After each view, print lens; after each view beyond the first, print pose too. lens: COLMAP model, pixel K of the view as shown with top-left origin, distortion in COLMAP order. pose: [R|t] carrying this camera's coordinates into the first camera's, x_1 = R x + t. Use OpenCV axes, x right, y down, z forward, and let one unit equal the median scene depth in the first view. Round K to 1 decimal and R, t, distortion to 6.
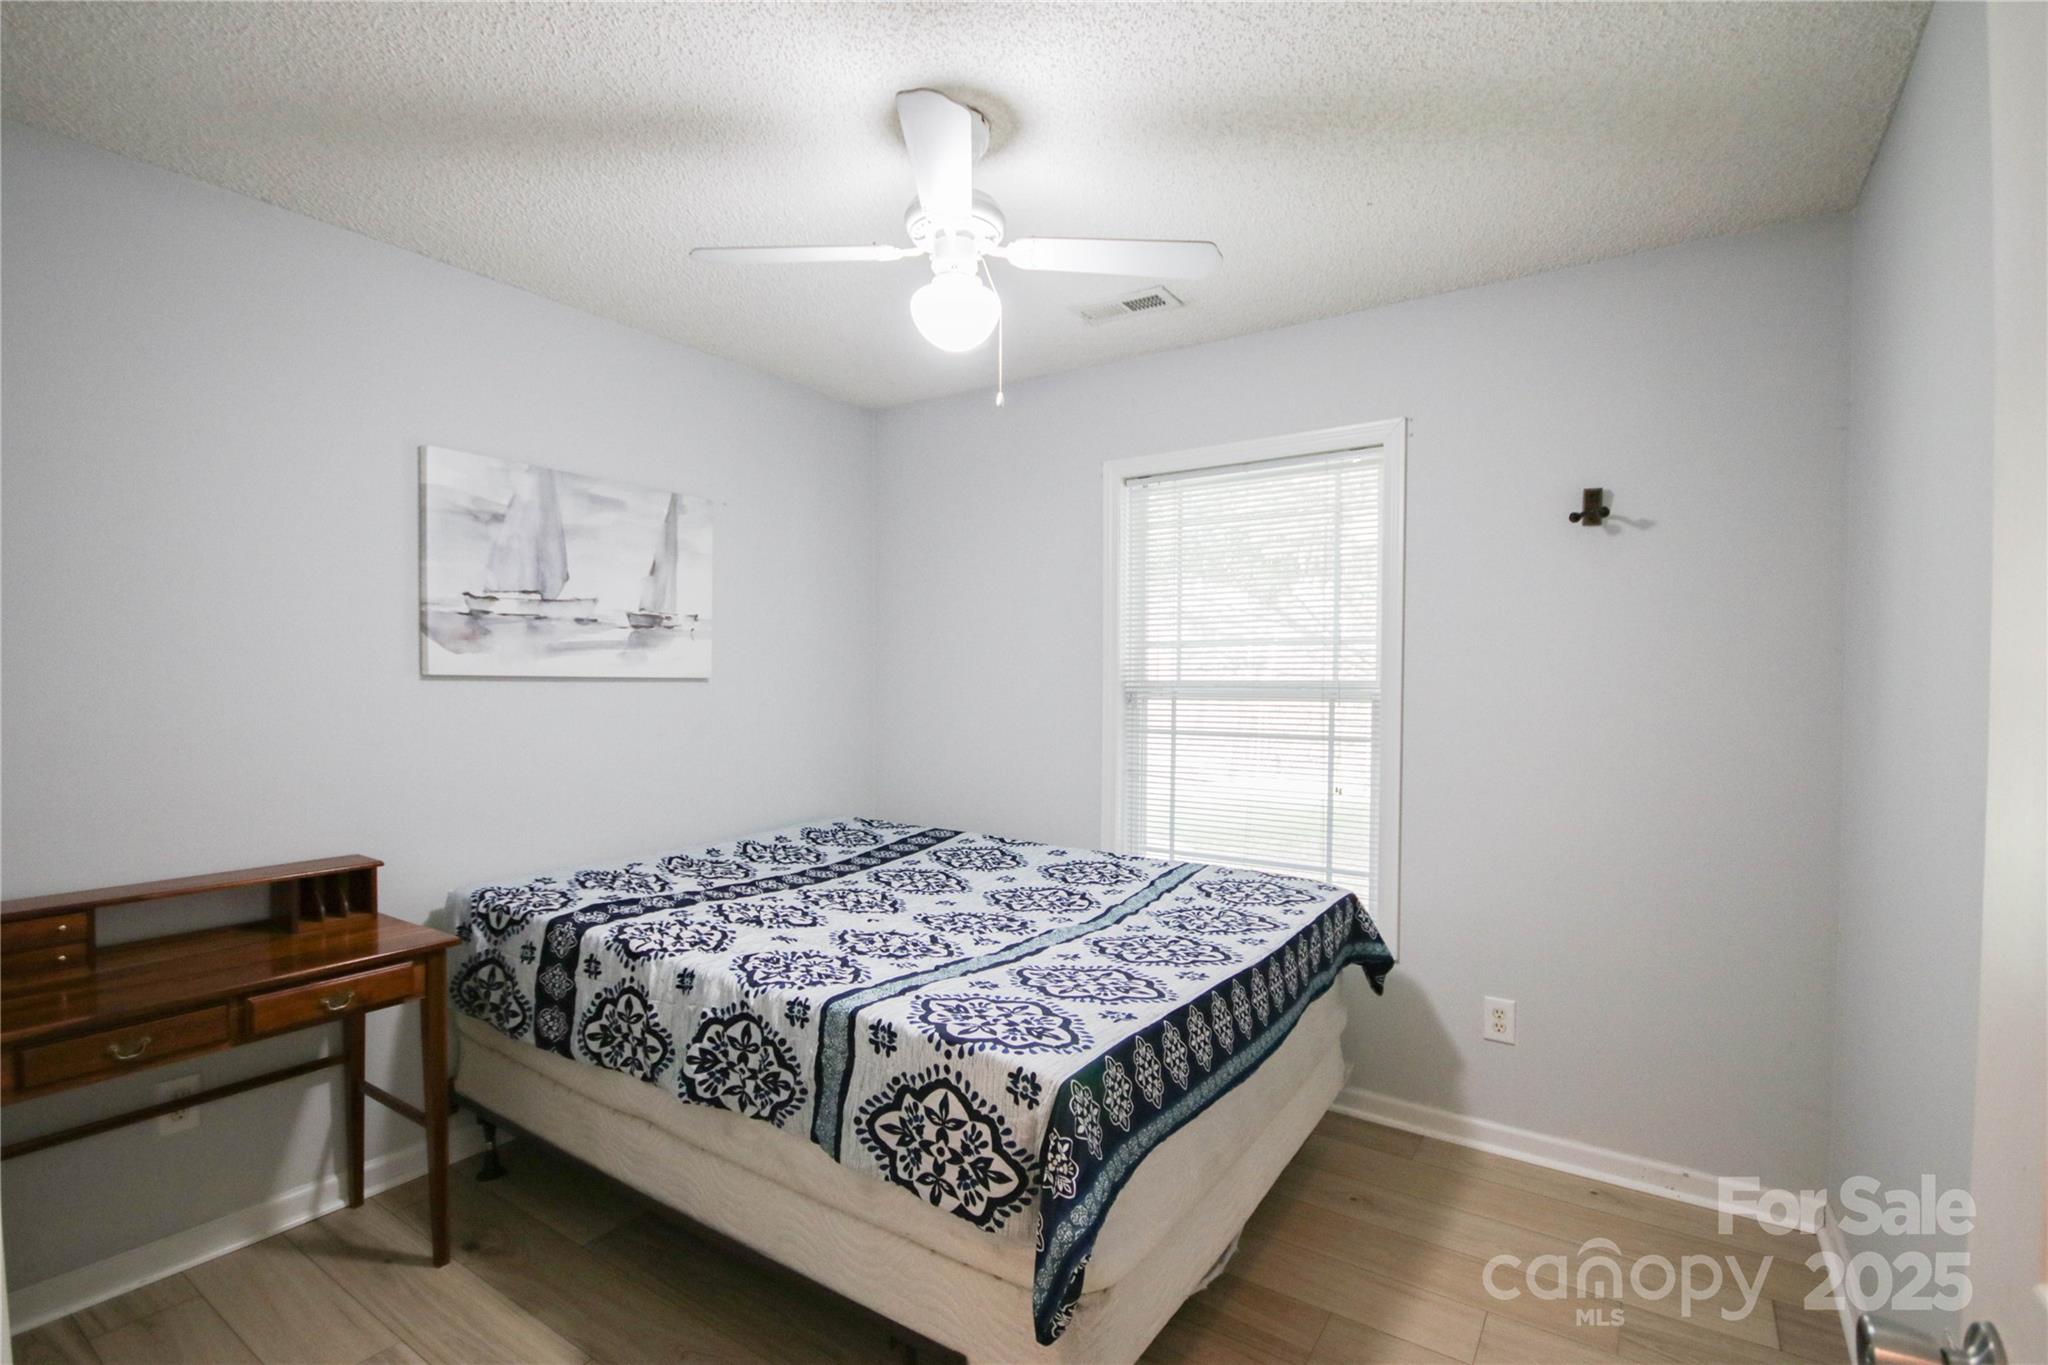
lens RADIAL K [[944.6, 0, 1019.0], [0, 944.6, 677.9], [0, 0, 1]] dist [0.003488, -0.006967]
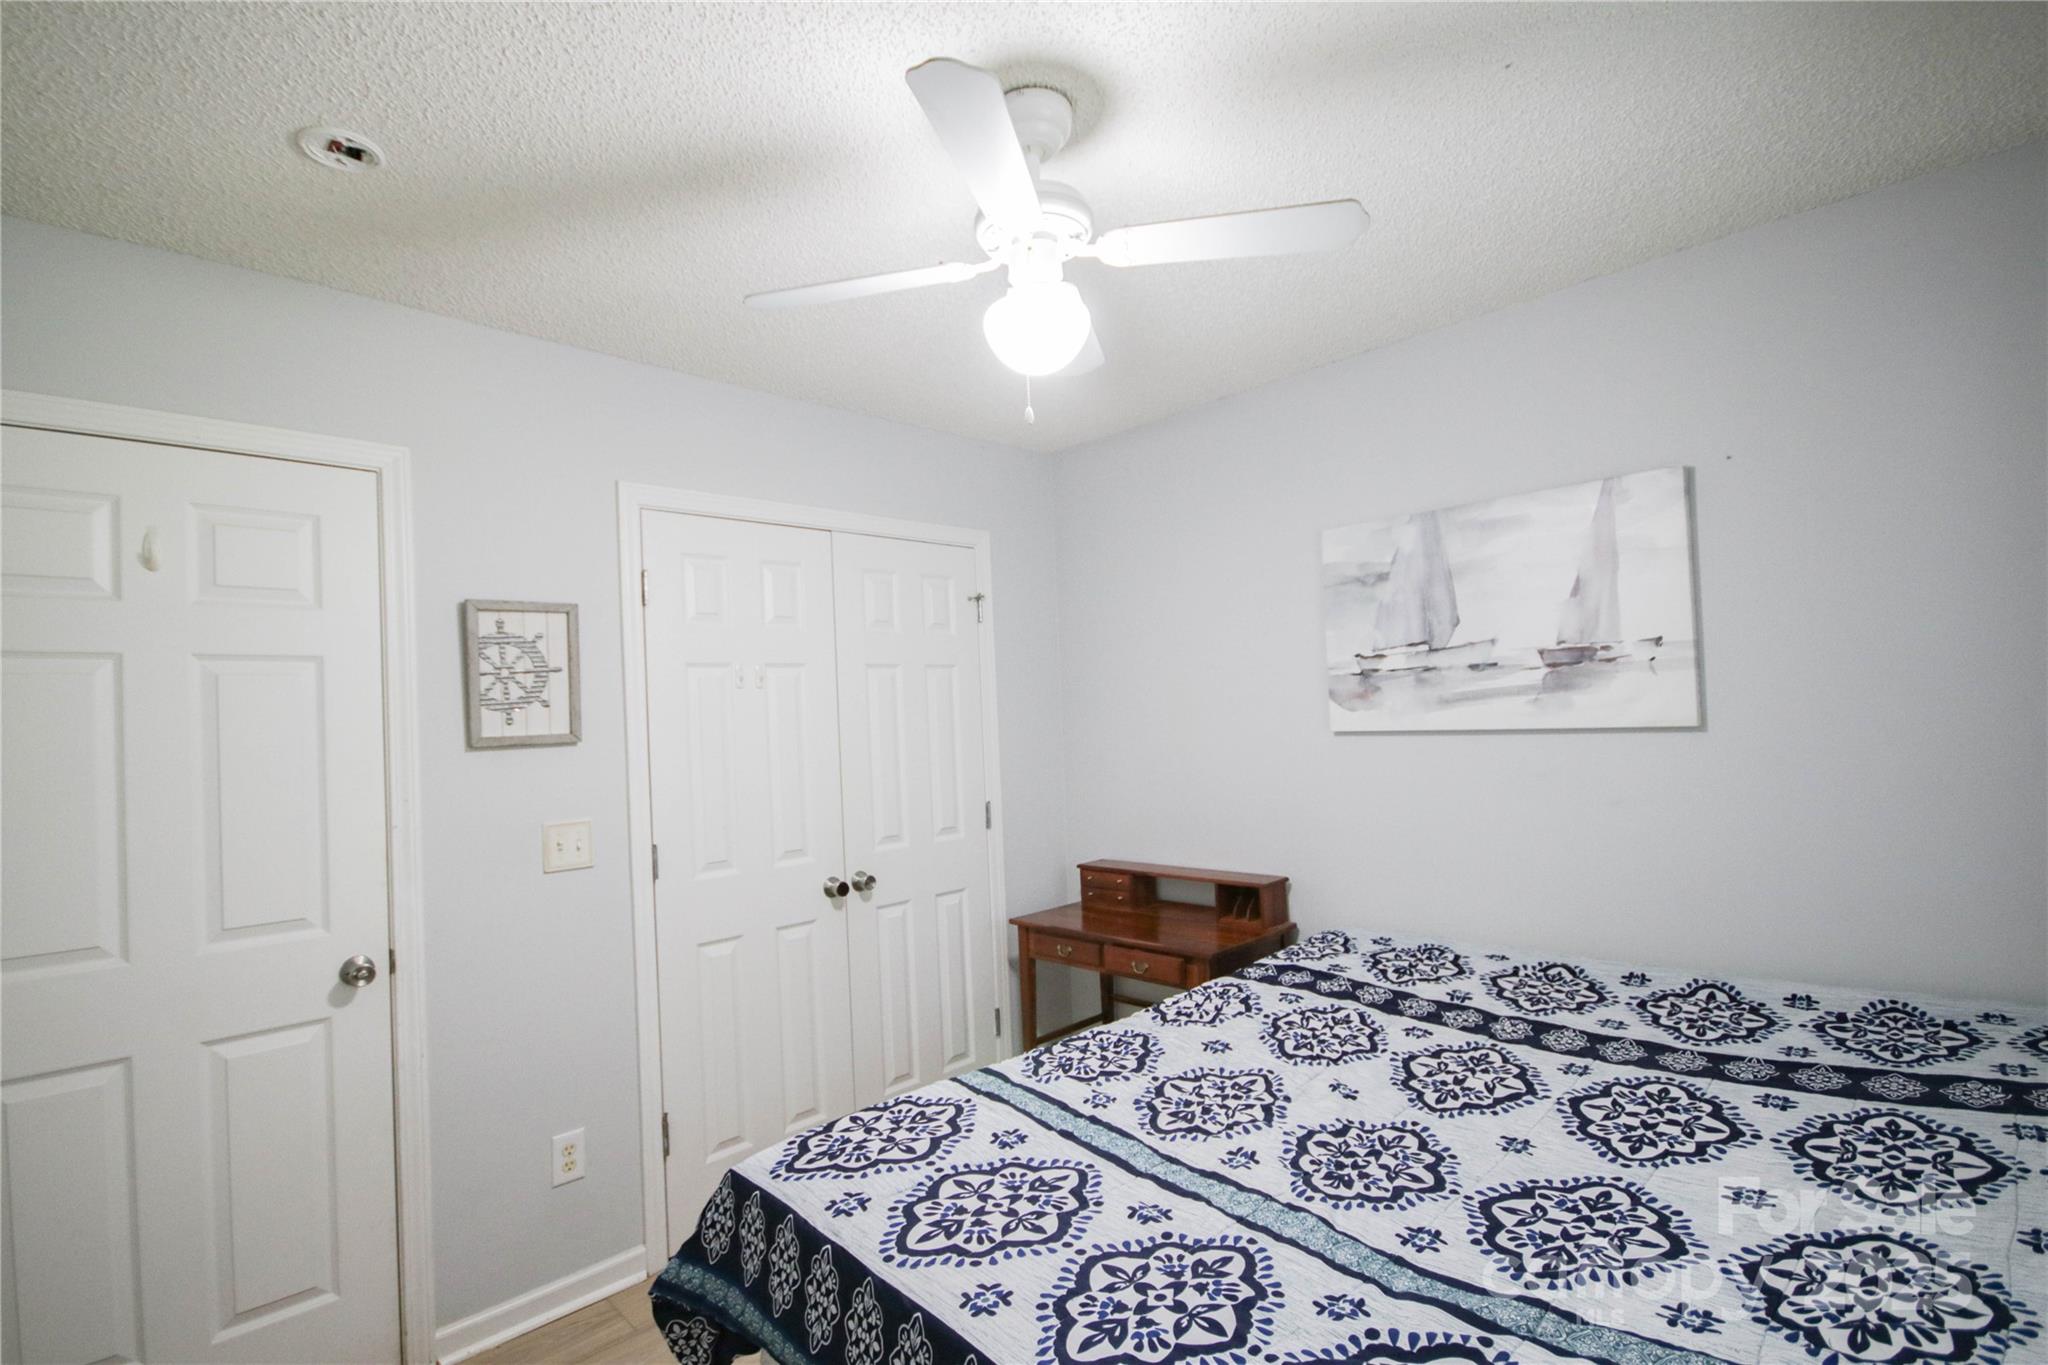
lens RADIAL K [[944.6, 0, 1009.9], [0, 944.6, 682.3], [0, 0, 1]] dist [0.003488, -0.006967]
pose [[-0.209340, -0.036366, -0.977167, 0.527093], [0.039668, 0.998170, -0.045645, -0.023995], [0.977038, -0.048318, -0.207514, 0.799362]]
